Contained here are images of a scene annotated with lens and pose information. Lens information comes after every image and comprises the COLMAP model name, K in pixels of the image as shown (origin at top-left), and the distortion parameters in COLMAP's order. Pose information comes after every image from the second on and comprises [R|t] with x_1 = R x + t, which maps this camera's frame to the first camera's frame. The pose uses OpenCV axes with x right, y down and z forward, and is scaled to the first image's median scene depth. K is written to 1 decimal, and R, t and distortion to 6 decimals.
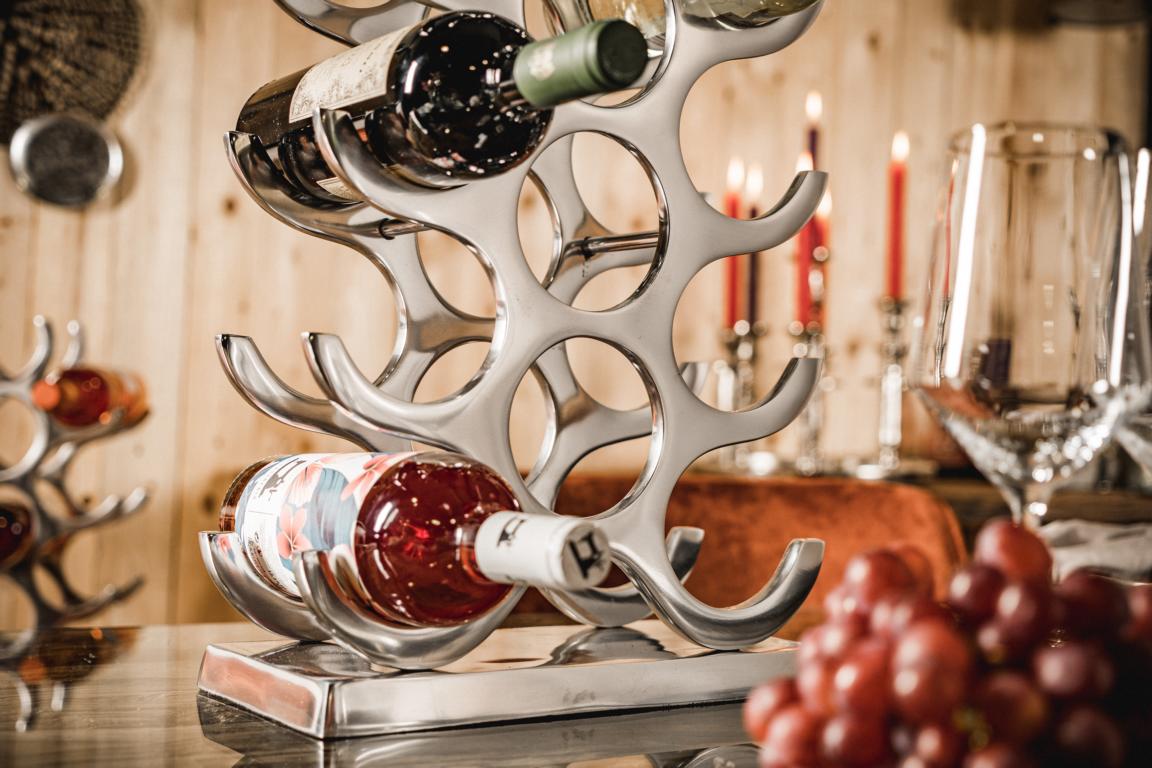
lens RADIAL K [[1601.6, 0, 591.9], [0, 1601.6, 356.7], [0, 0, 1]] dist [0.037818, 0.000000]
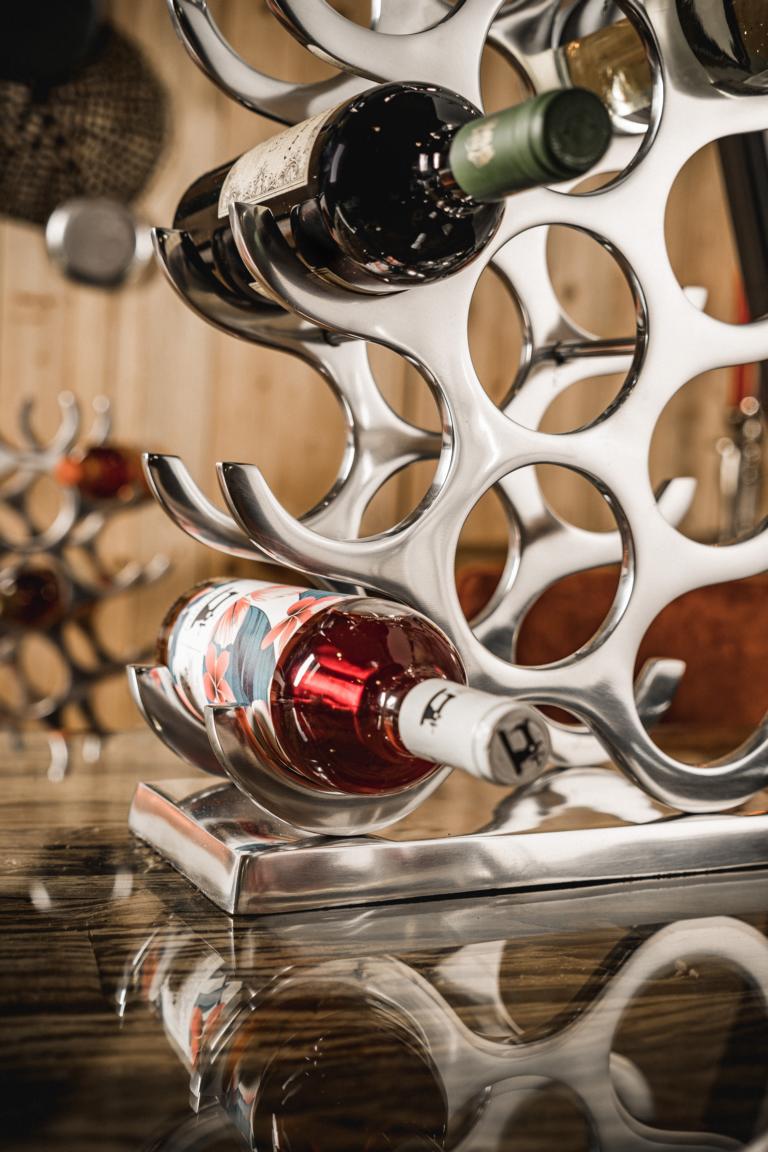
lens RADIAL K [[1466.1, 0, 391.2], [0, 1466.1, 565.1], [0, 0, 1]] dist [0.015935, 0.000000]
pose [[0.988836, 0.026509, -0.146629, 0.030534], [-0.011626, 0.994773, 0.101443, -0.036614], [0.148552, -0.098606, 0.983976, 0.188106]]
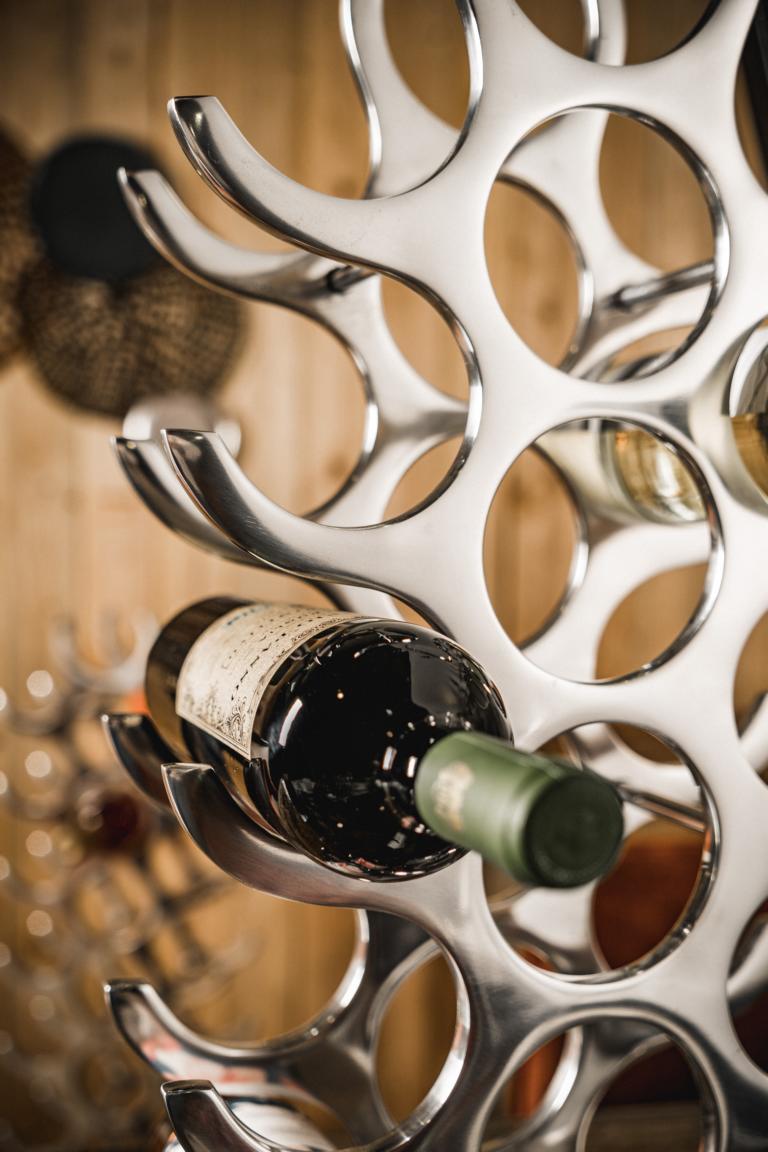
lens RADIAL K [[1466.1, 0, 378.9], [0, 1466.1, 581.0], [0, 0, 1]] dist [0.015935, 0.000000]
pose [[0.970100, -0.024292, -0.241487, 0.060353], [0.035983, 0.998378, 0.044120, -0.226547], [0.240024, -0.051490, 0.969401, 0.372442]]
